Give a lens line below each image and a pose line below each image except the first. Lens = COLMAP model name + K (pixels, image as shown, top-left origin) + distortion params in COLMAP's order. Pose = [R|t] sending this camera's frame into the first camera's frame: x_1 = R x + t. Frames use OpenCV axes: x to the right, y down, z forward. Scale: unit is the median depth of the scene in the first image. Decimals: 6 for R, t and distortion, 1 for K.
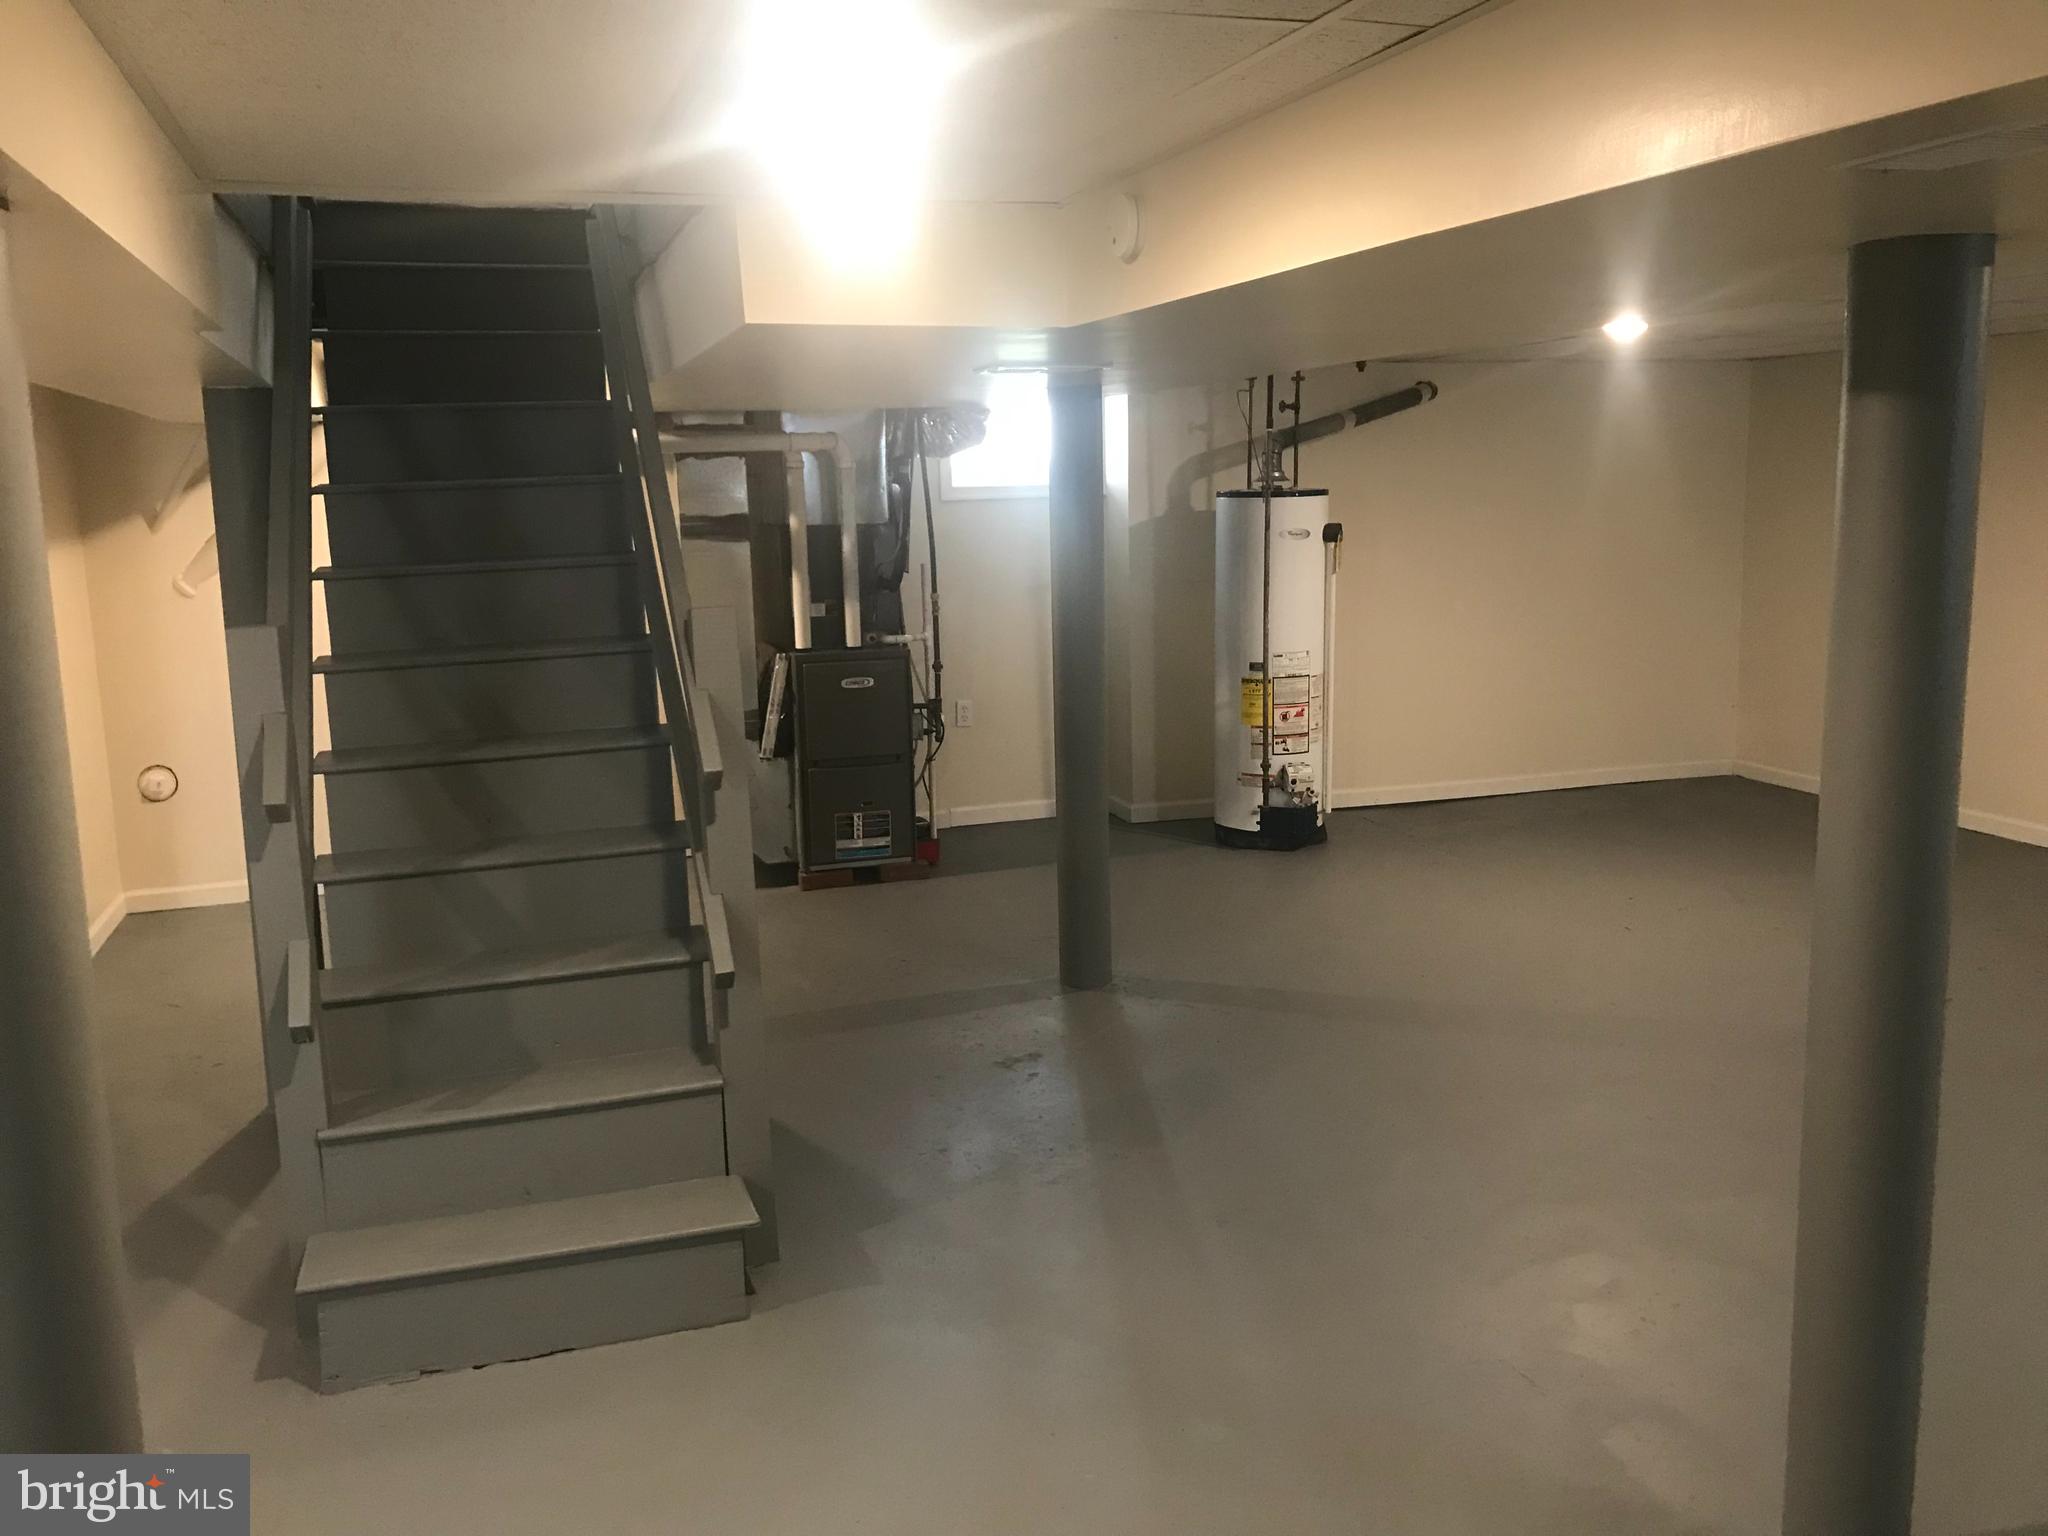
lens RADIAL K [[1632.2, 0, 997.9], [0, 1632.2, 762.1], [0, 0, 1]] dist [0.061936, -0.088155]
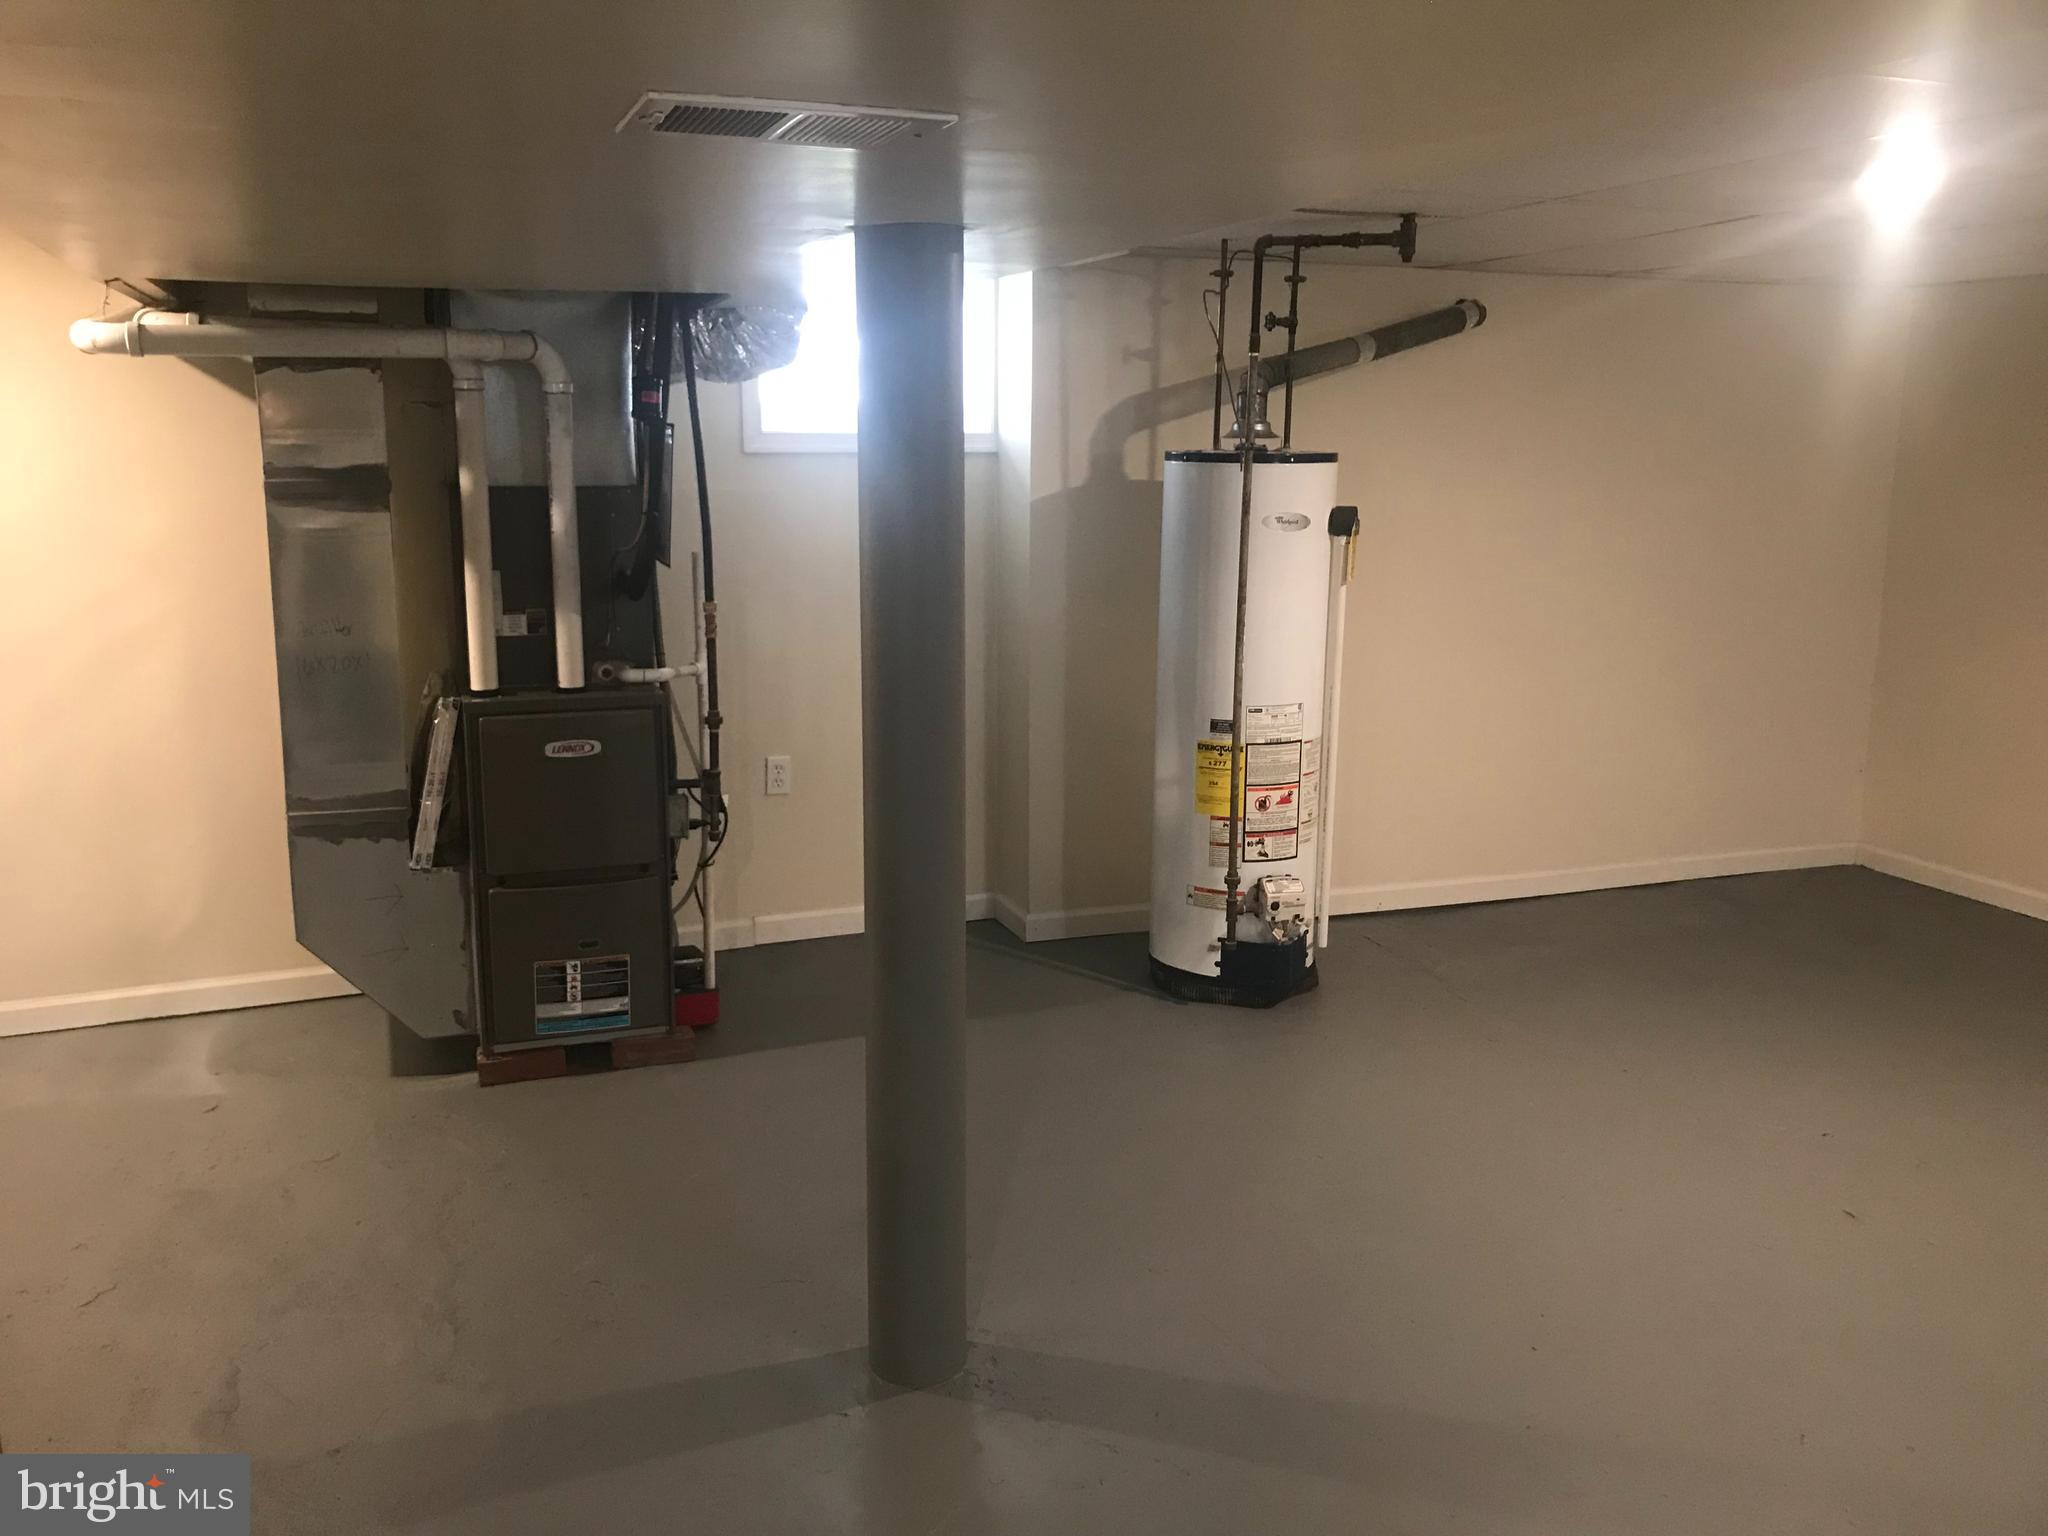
lens RADIAL K [[1697.6, 0, 1004.6], [0, 1697.6, 758.5], [0, 0, 1]] dist [0.063724, -0.103717]
pose [[0.998198, 0.019770, 0.056648, 0.035133], [-0.020622, 0.999682, 0.014507, -0.053263], [-0.056343, -0.015649, 0.998289, 0.335032]]
